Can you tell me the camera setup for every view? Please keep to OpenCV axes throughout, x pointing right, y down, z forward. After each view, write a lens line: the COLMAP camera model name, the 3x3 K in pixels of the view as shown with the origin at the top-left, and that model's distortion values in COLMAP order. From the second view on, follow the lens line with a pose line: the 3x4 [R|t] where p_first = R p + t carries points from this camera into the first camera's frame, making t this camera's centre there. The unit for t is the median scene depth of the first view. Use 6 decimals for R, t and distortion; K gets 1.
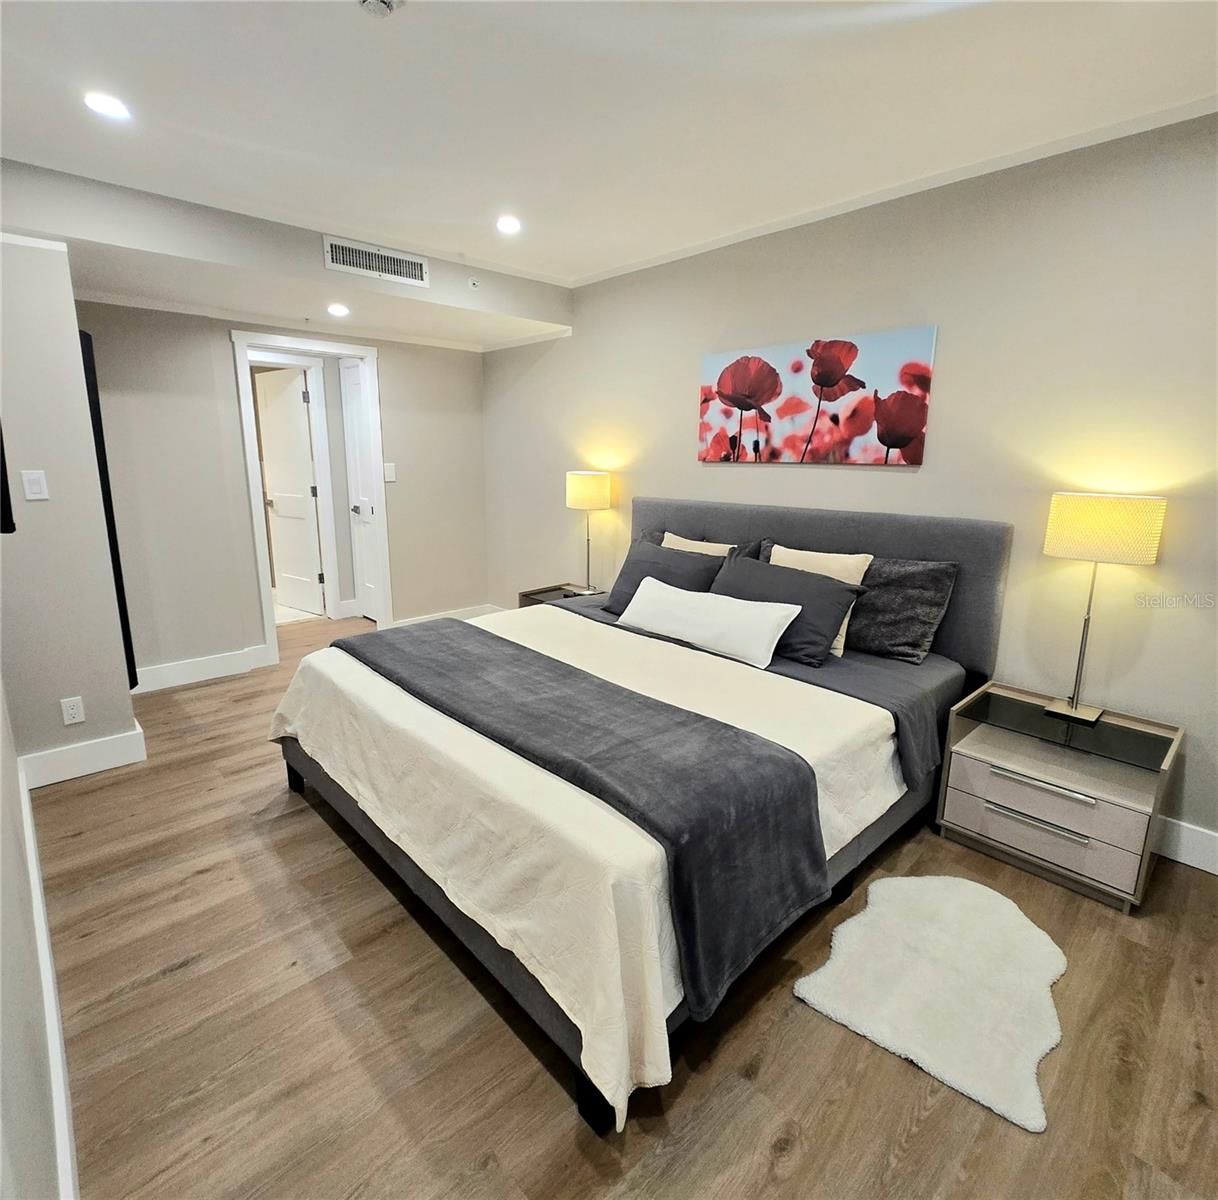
lens RADIAL K [[665.0, 0, 599.5], [0, 665.0, 581.8], [0, 0, 1]] dist [0.059540, 0.000100]
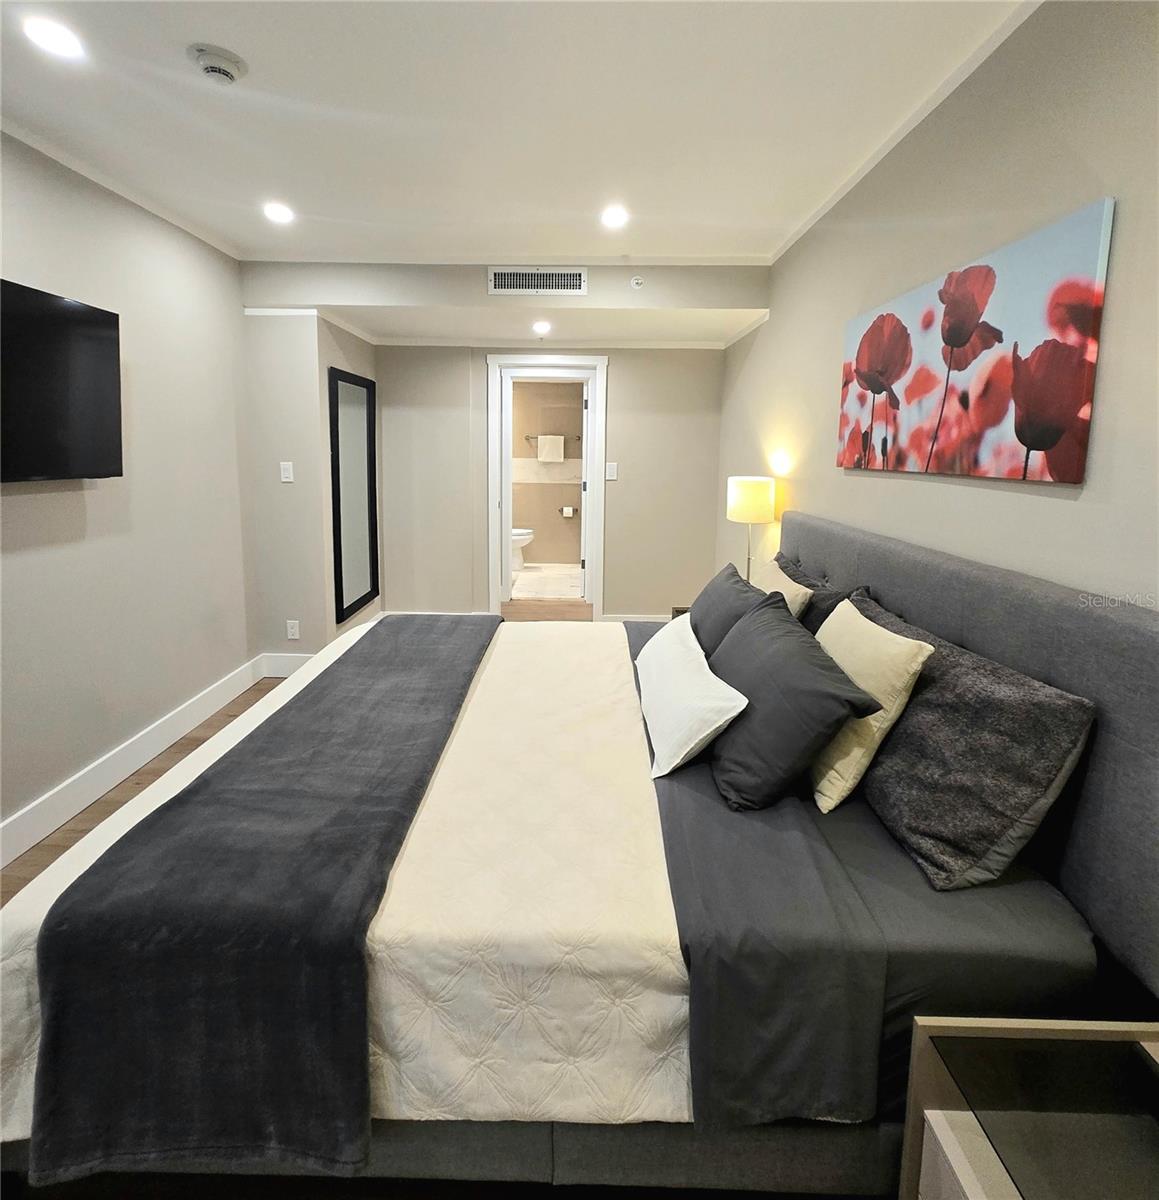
lens RADIAL K [[611.7, 0, 572.5], [0, 611.7, 528.2], [0, 0, 1]] dist [0.002332, -0.001037]
pose [[0.719042, 0.100724, -0.687629, 0.471603], [-0.155460, 0.987680, -0.017887, -0.070793], [0.677356, 0.119761, 0.725842, 0.398271]]
